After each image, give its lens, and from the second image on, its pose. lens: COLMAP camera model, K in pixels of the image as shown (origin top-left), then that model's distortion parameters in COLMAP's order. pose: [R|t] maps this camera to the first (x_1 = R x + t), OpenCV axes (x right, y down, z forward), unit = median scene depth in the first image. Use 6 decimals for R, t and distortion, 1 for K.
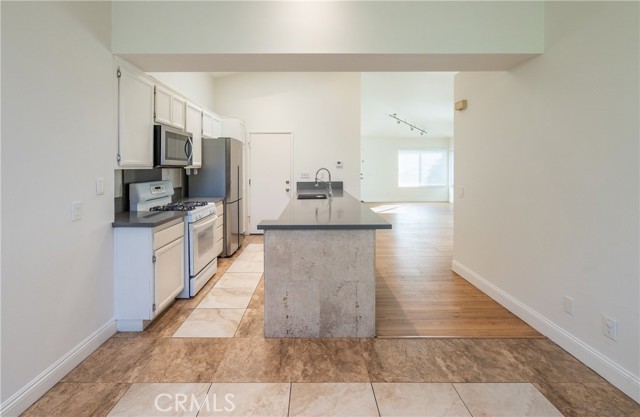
lens RADIAL K [[363.0, 0, 320.0], [0, 363.0, 208.5], [0, 0, 1]] dist [-0.000544, -0.000081]
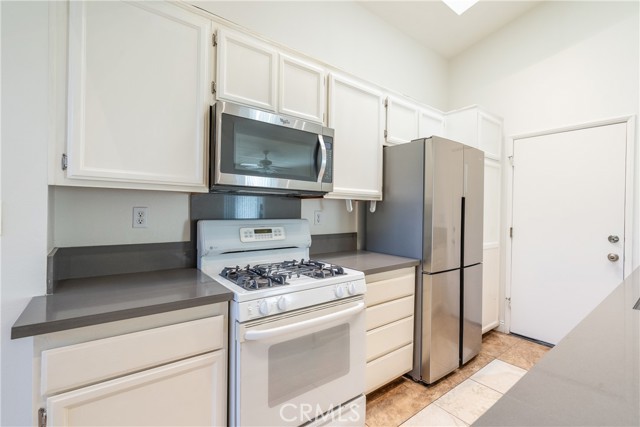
lens RADIAL K [[288.5, 0, 320.0], [0, 288.5, 213.5], [0, 0, 1]] dist [0.001795, 0.000291]
pose [[0.598018, 0.011545, -0.801399, -0.036289], [-0.108492, 0.991859, -0.066670, -0.059061], [0.794106, 0.126816, 0.594402, 0.738974]]
